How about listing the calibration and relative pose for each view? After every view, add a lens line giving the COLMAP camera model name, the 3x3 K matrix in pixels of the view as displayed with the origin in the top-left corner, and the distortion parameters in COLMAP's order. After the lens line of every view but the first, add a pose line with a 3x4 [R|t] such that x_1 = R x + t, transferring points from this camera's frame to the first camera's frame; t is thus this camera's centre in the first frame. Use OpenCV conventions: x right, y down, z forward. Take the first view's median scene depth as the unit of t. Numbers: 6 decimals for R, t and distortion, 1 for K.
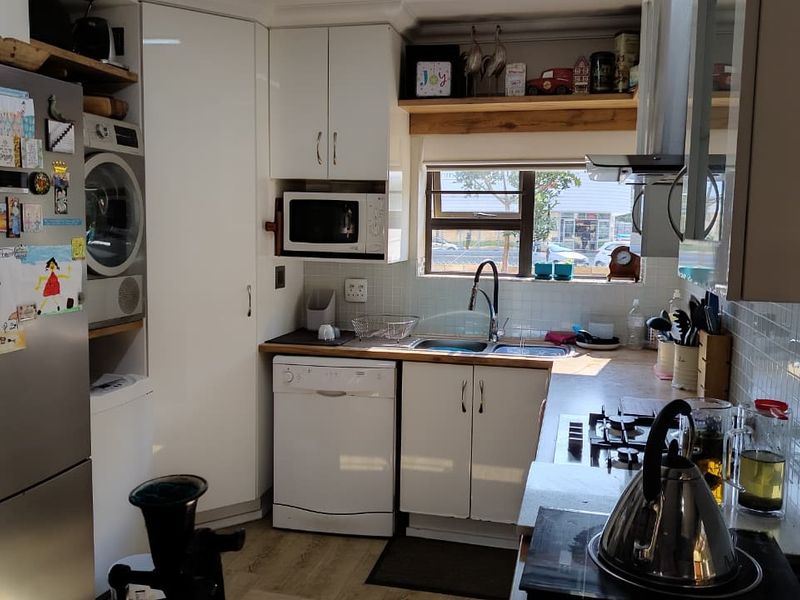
lens RADIAL K [[725.7, 0, 400.0], [0, 725.7, 300.0], [0, 0, 1]] dist [0.140162, -0.337928]
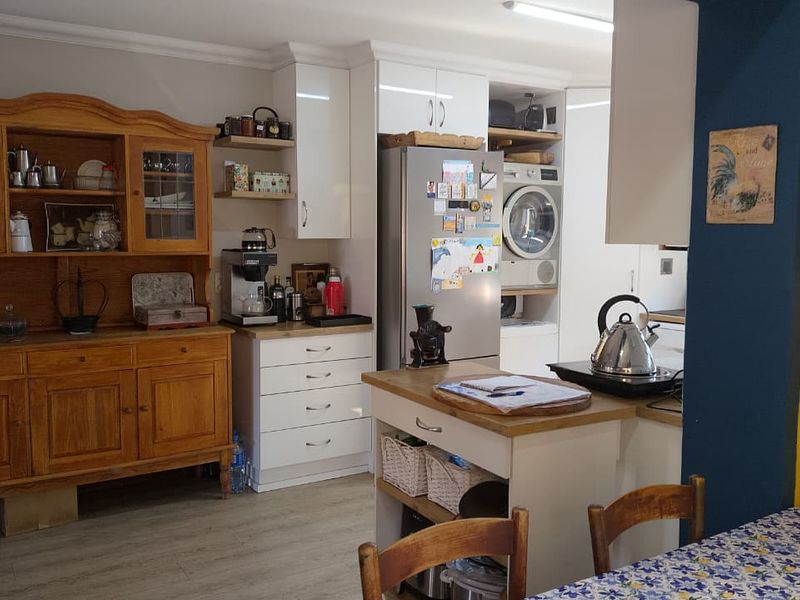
lens RADIAL K [[725.7, 0, 400.0], [0, 725.7, 300.0], [0, 0, 1]] dist [0.140162, -0.337928]
pose [[0.711708, 0.049868, -0.700703, 0.715495], [-0.065667, 0.997832, 0.004316, 0.093730], [0.699400, 0.042941, 0.713440, -0.503156]]
